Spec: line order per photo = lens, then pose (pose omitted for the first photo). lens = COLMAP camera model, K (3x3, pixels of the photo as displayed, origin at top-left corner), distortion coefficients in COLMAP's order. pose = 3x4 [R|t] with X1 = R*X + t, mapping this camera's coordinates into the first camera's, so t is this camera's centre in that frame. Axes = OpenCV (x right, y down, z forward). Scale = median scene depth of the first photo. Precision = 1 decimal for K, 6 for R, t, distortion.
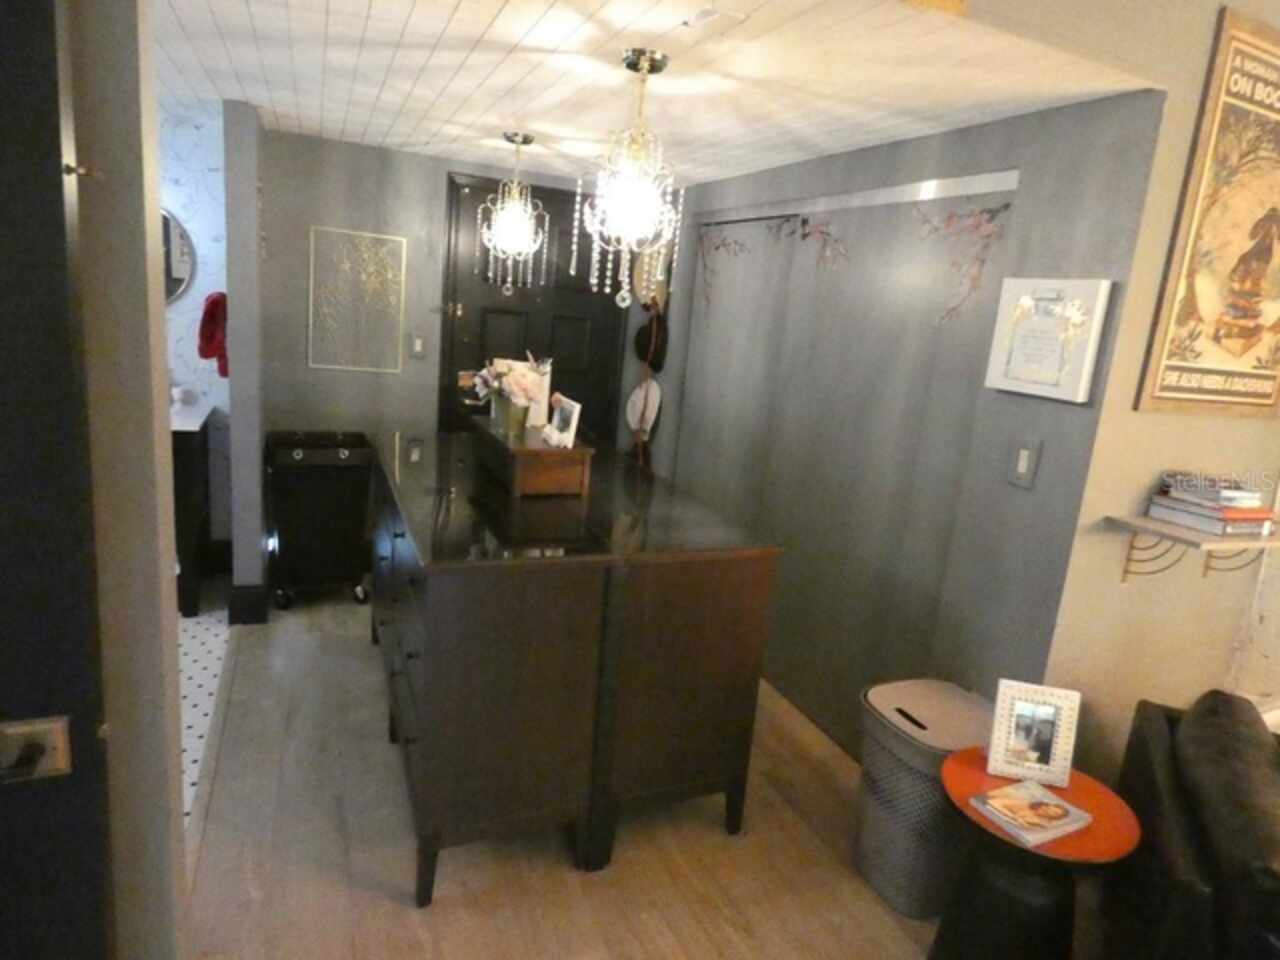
lens RADIAL K [[742.6, 0, 640.3], [0, 742.6, 453.9], [0, 0, 1]] dist [-0.028999, -0.001232]
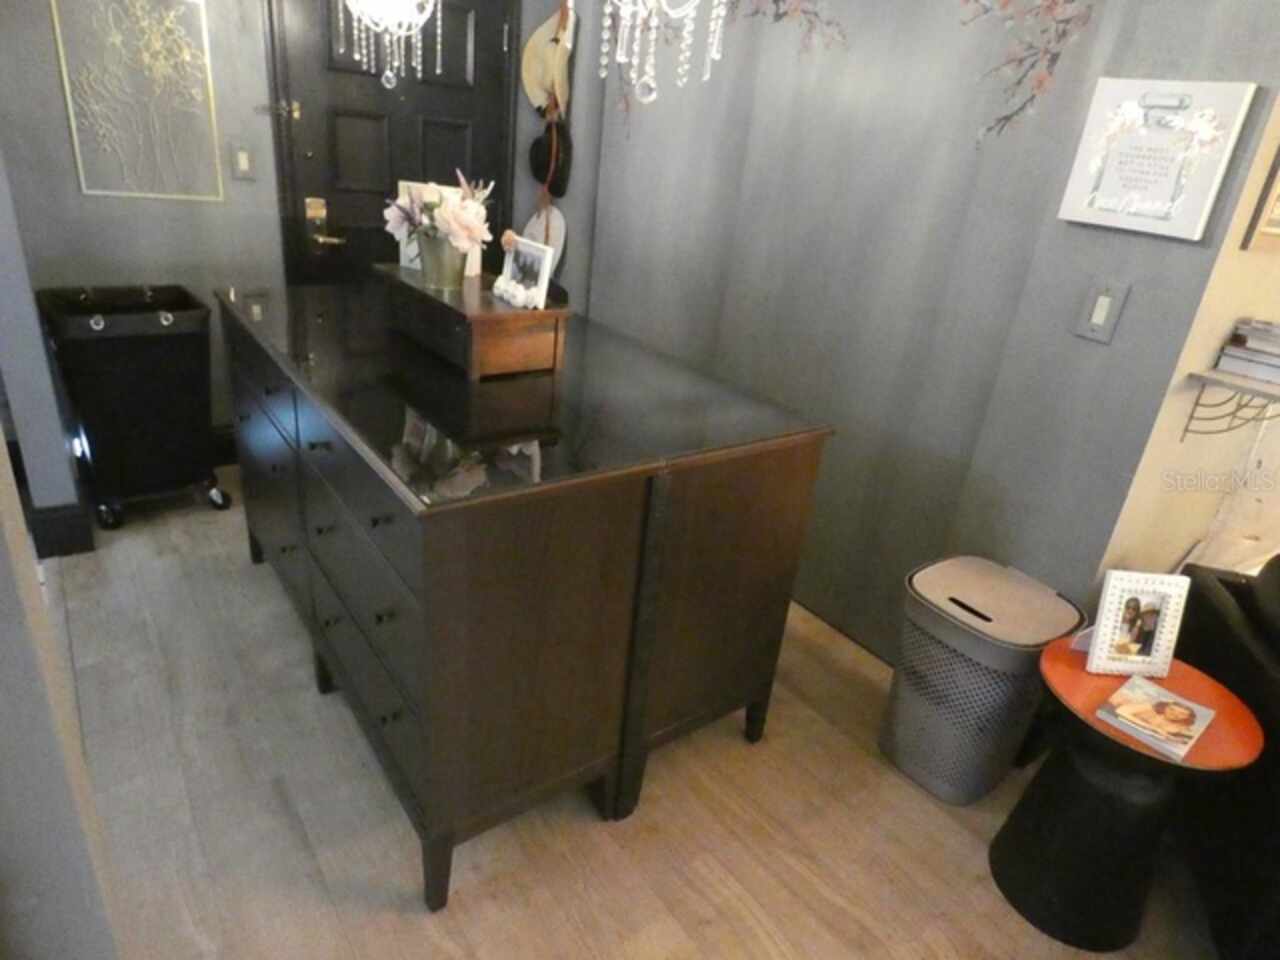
lens RADIAL K [[764.4, 0, 641.7], [0, 764.4, 465.0], [0, 0, 1]] dist [-0.018774, -0.001440]
pose [[0.972790, -0.080940, 0.217089, -0.198808], [0.028361, 0.971546, 0.235148, -0.037553], [-0.229945, -0.222593, 0.947406, 0.247306]]
